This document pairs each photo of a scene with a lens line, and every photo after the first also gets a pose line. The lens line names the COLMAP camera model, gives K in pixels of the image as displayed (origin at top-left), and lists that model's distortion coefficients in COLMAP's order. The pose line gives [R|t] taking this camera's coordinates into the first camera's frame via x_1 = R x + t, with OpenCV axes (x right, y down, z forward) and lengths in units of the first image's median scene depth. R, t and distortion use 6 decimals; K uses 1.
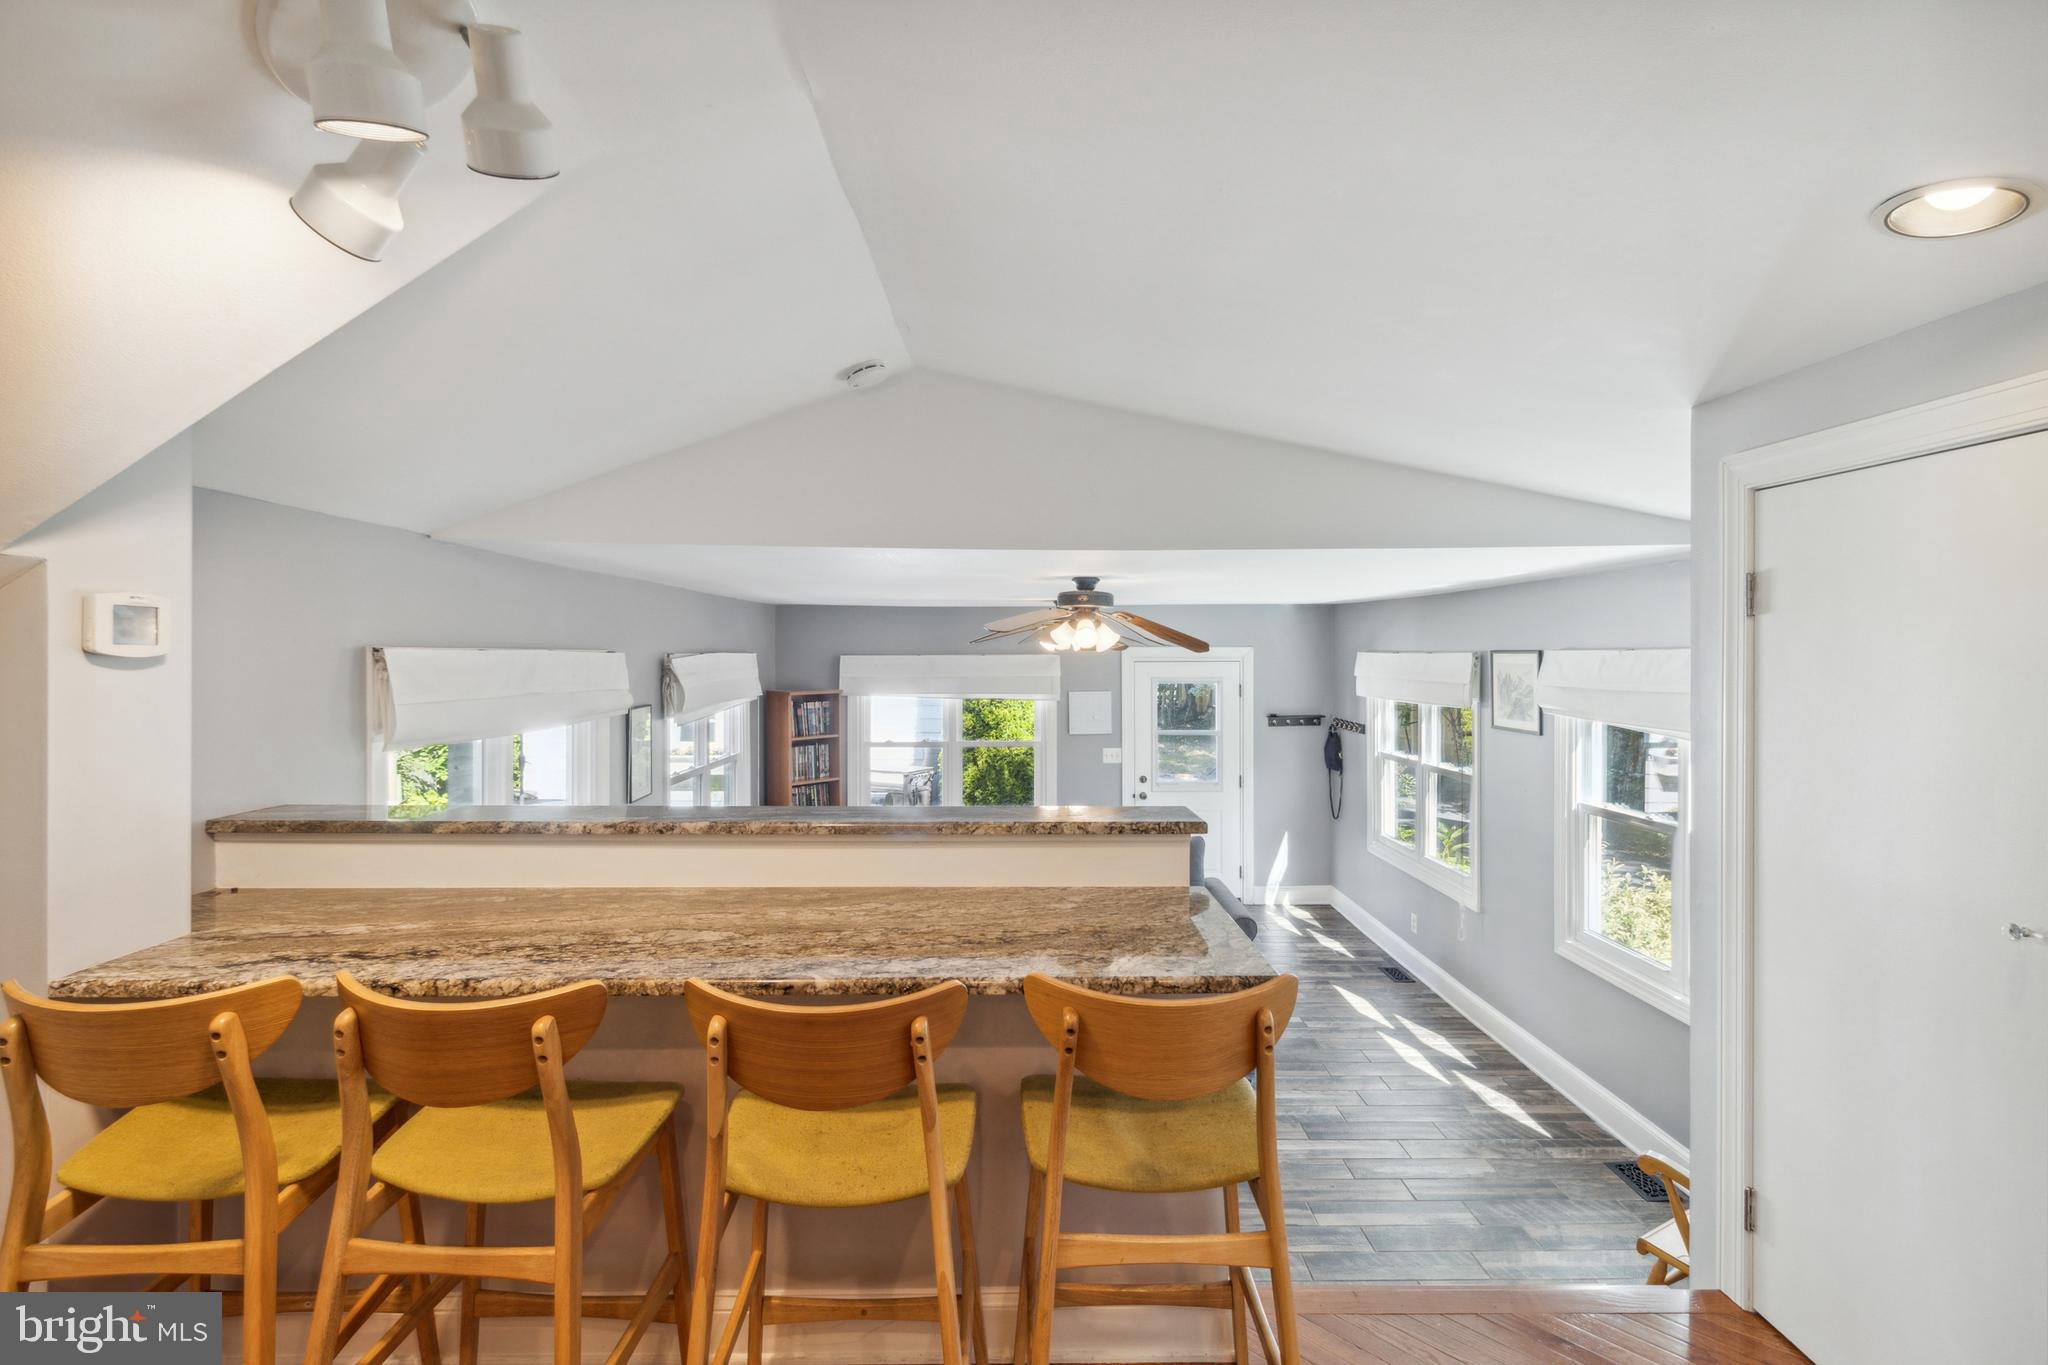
lens RADIAL K [[962.1, 0, 1028.6], [0, 962.1, 647.2], [0, 0, 1]] dist [0.005422, 0.000402]
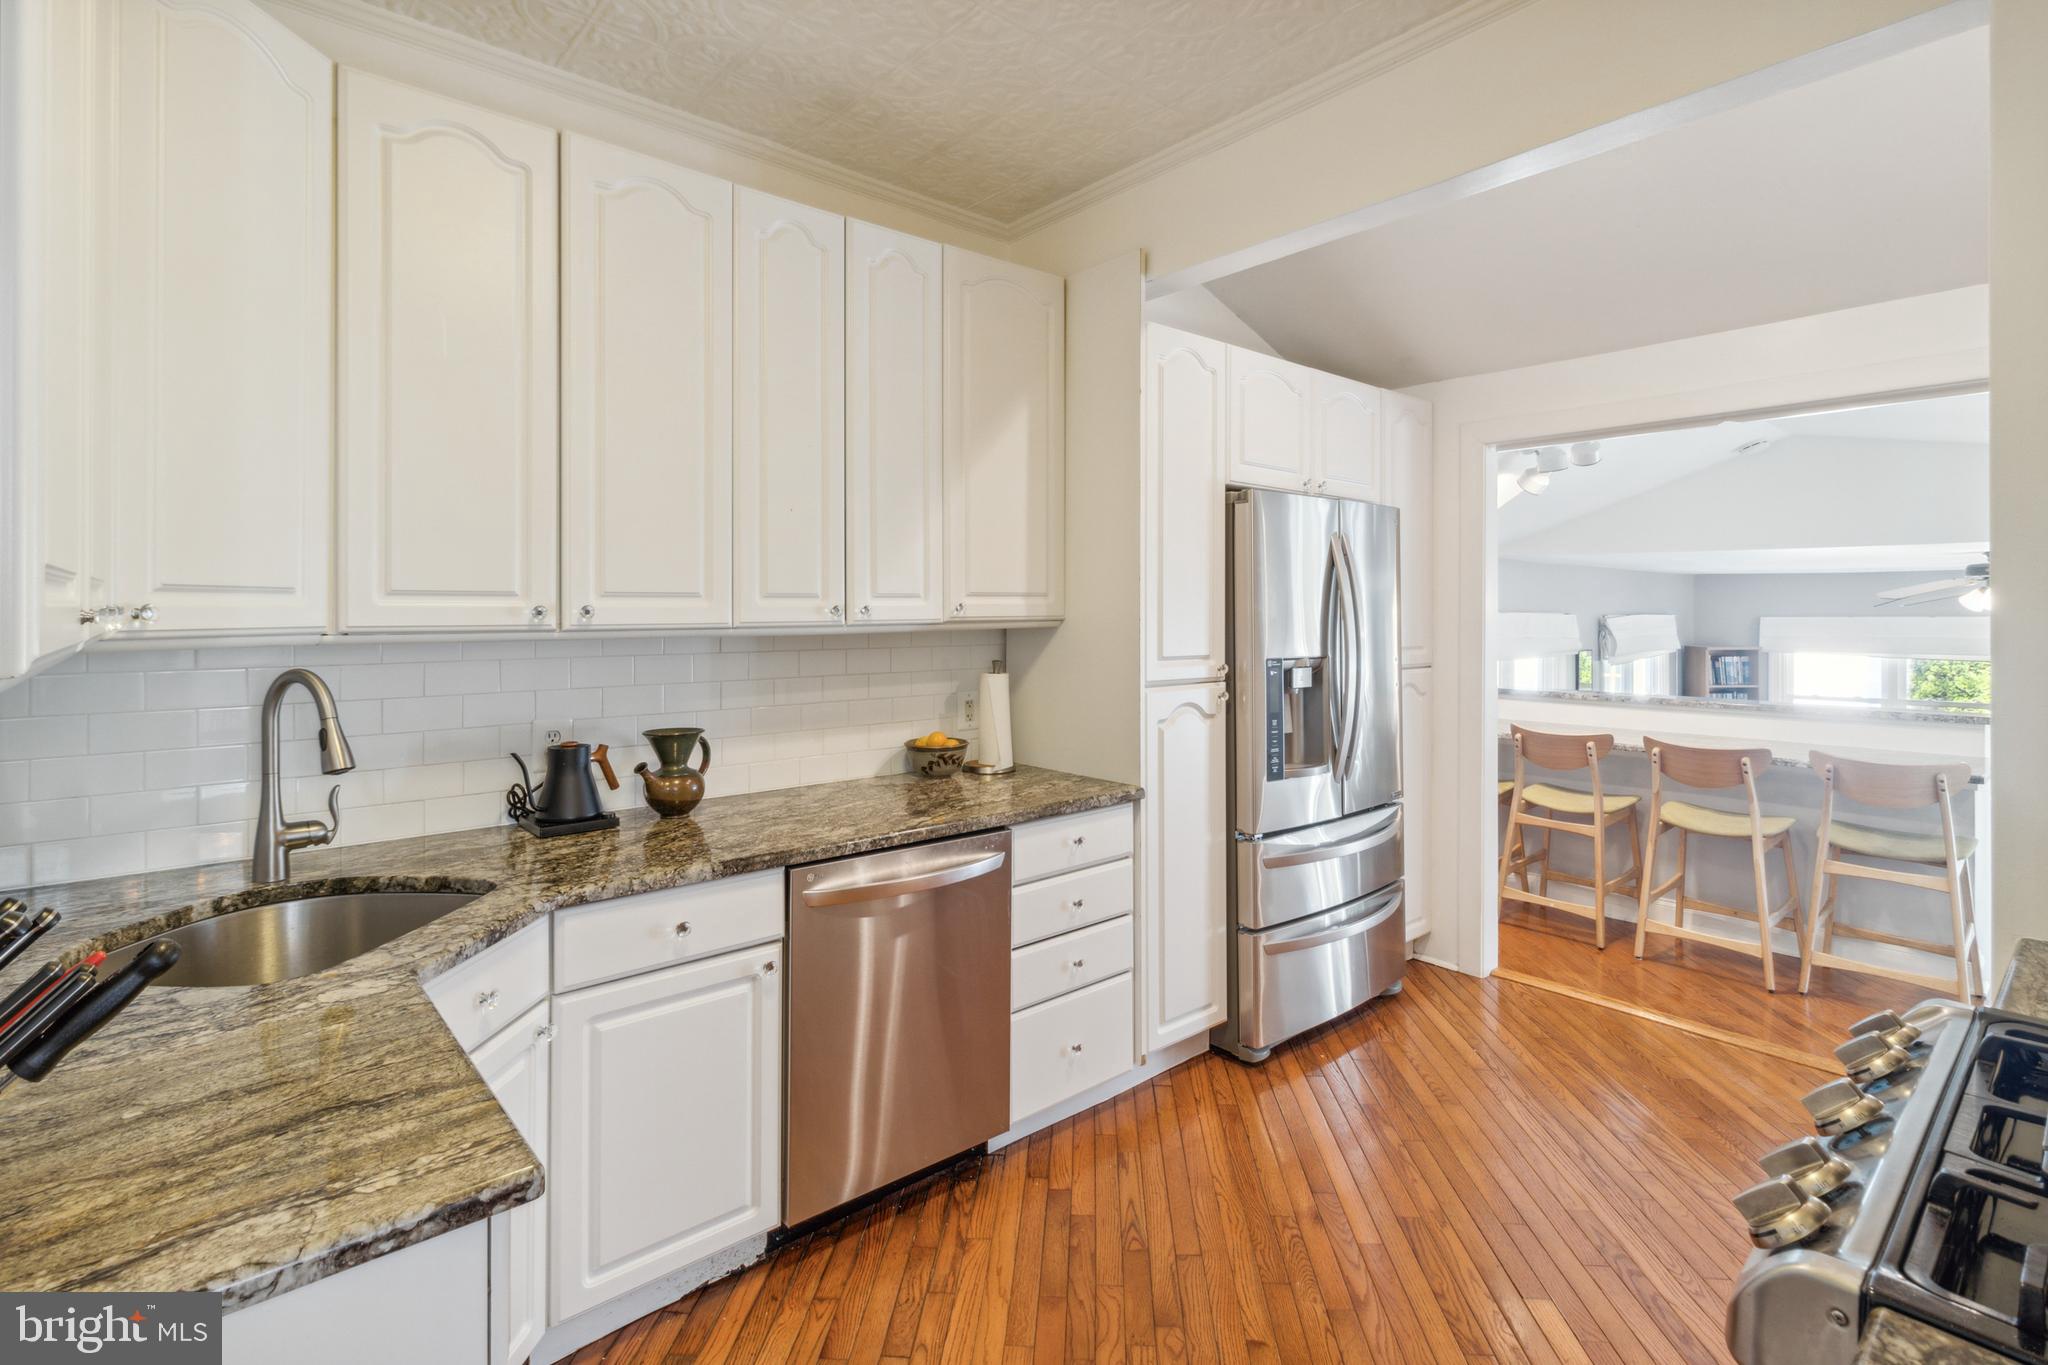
lens RADIAL K [[987.0, 0, 1028.2], [0, 987.0, 604.2], [0, 0, 1]] dist [0.016302, 0.000386]
pose [[0.658594, -0.008563, -0.752450, 0.133865], [0.004772, 0.999963, -0.007202, -0.002411], [0.752483, 0.001153, 0.658610, -0.476217]]
